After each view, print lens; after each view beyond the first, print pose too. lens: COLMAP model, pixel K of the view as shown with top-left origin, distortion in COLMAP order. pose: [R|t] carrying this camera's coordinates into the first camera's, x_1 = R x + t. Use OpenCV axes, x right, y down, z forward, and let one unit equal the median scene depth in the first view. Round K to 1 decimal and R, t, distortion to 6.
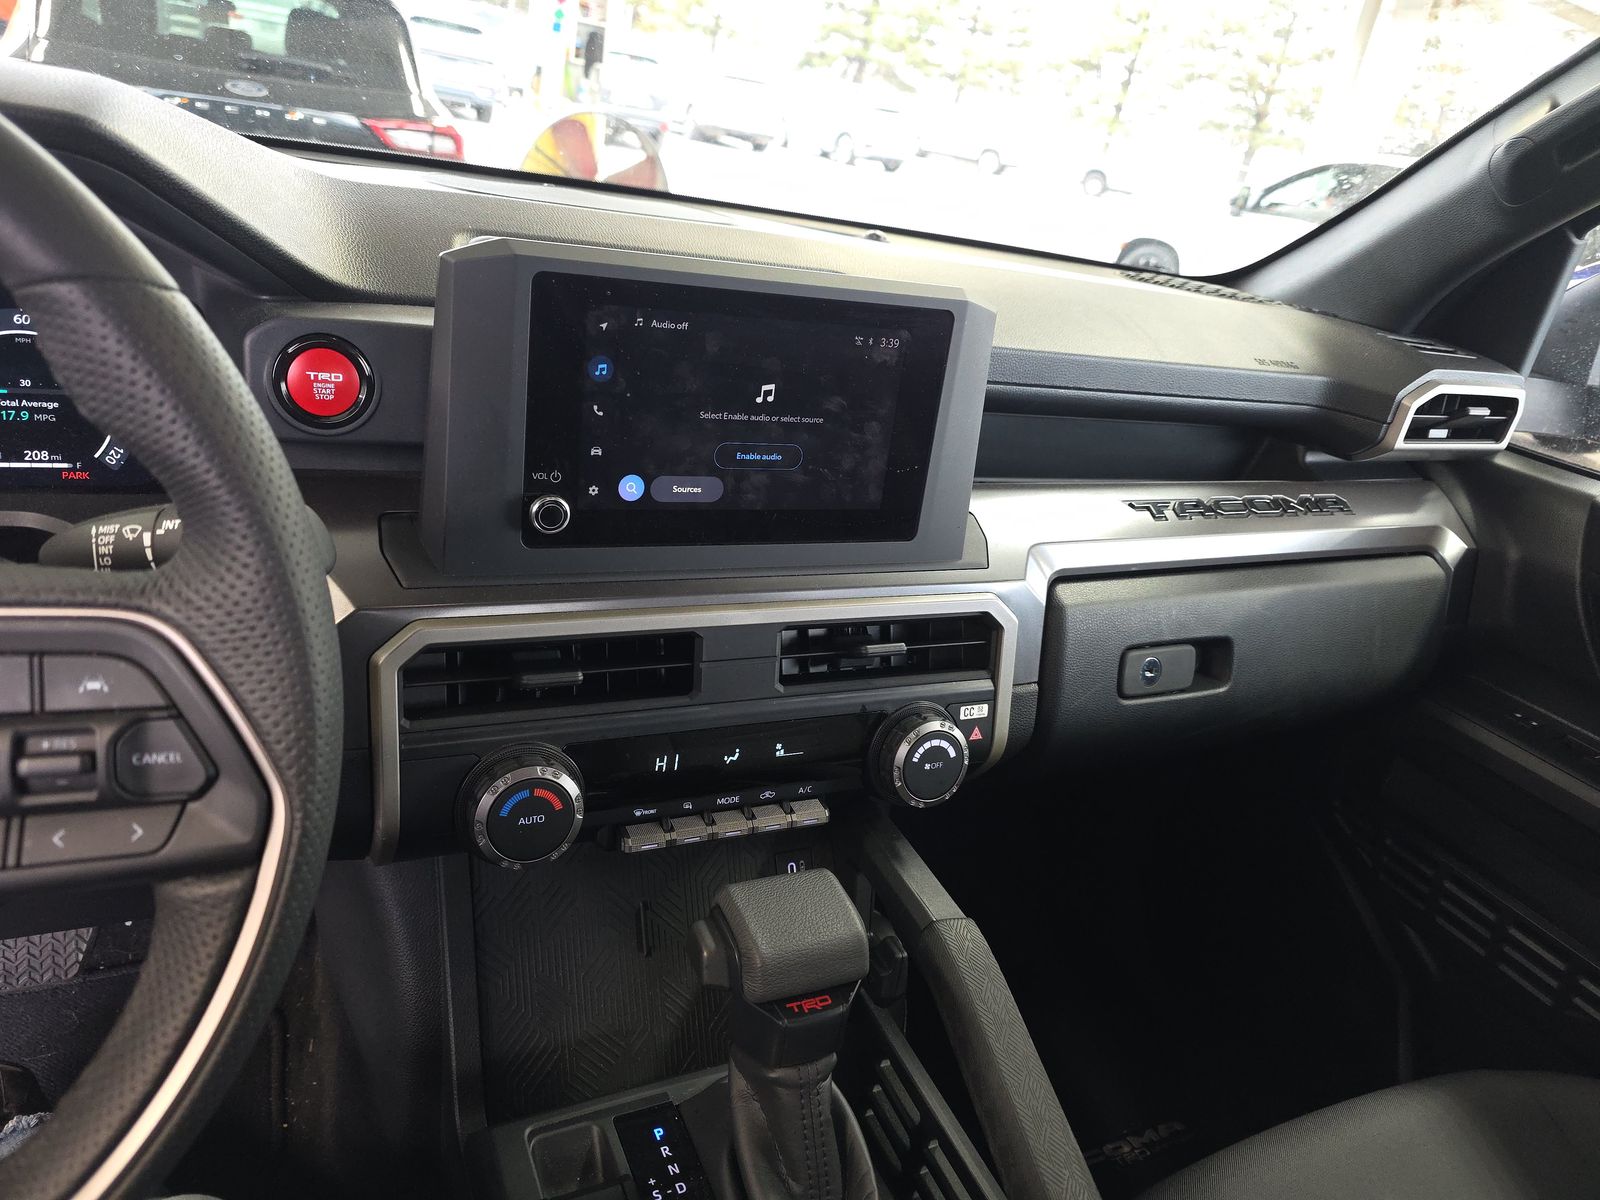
lens RADIAL K [[1056.8, 0, 800.0], [0, 1056.8, 600.0], [0, 0, 1]] dist [0.025973, -0.032179]
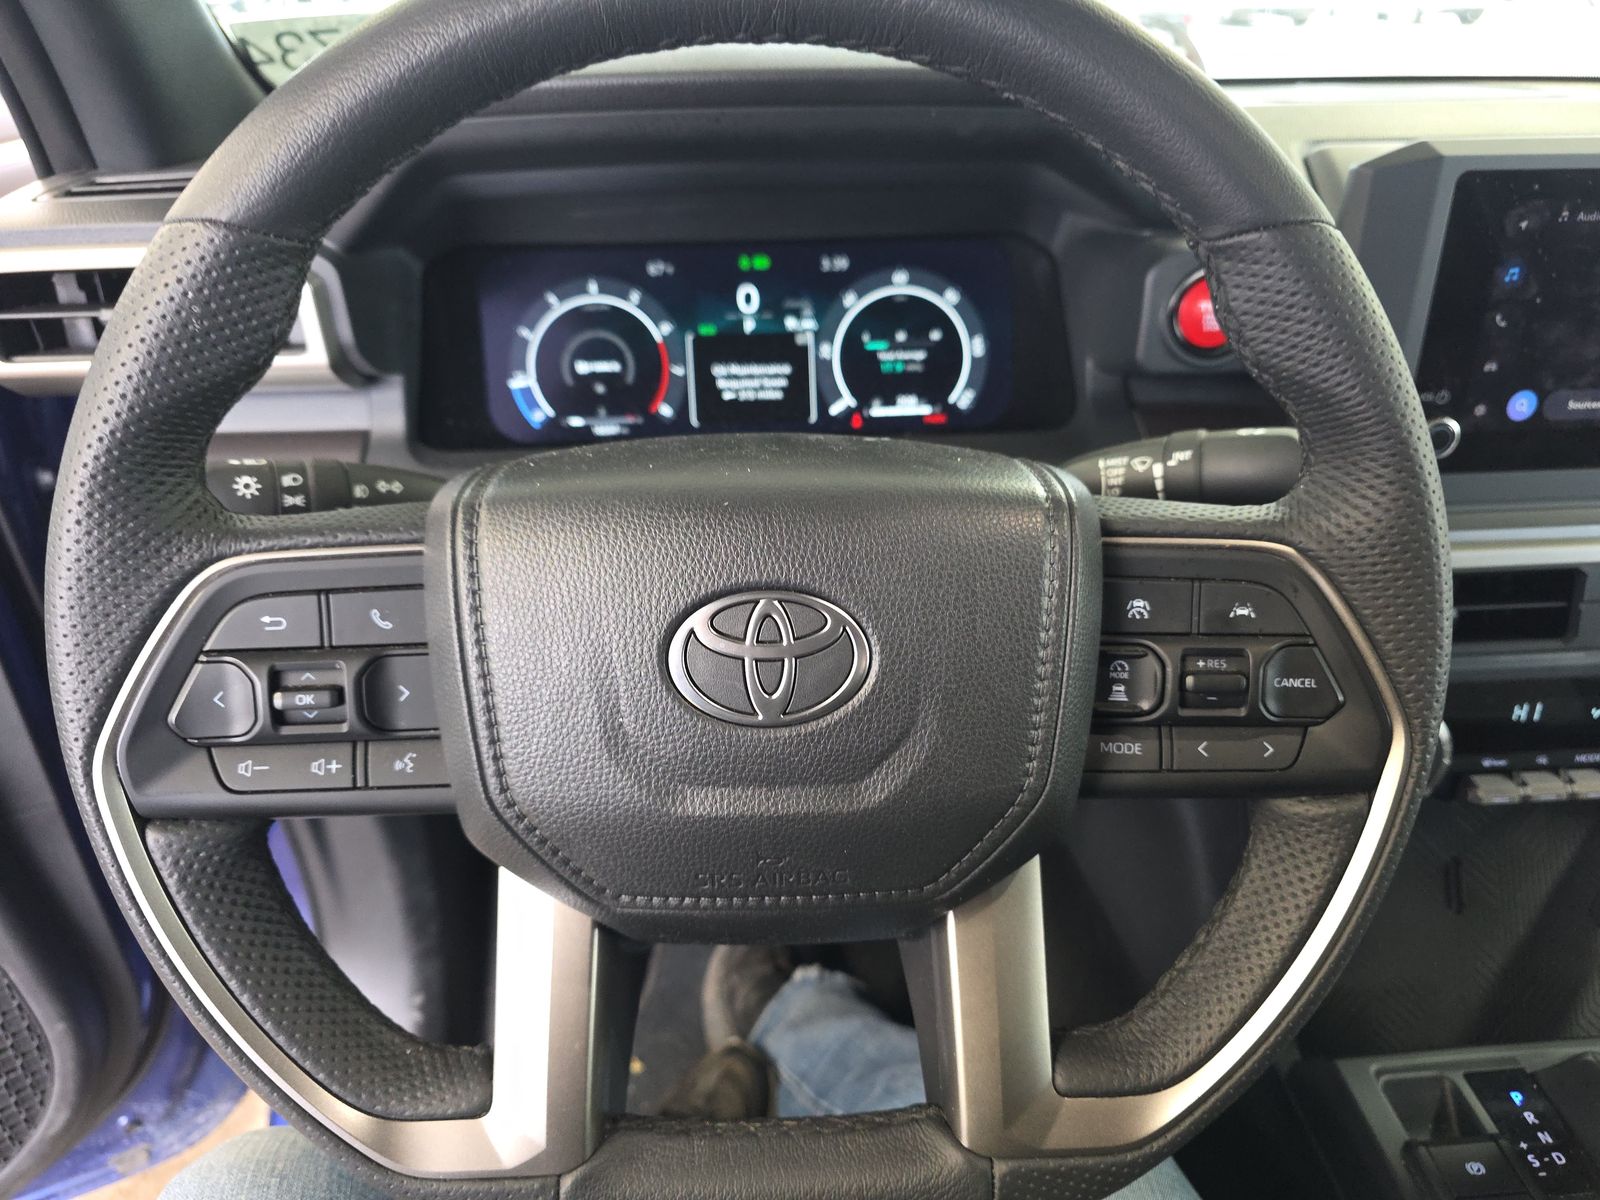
lens RADIAL K [[1053.5, 0, 796.8], [0, 1053.5, 615.8], [0, 0, 1]] dist [-0.044848, 0.000169]
pose [[0.887076, 0.043241, -0.459594, -0.310464], [-0.004409, 0.996351, 0.085232, -0.000465], [0.461602, -0.073581, 0.884030, -0.070026]]
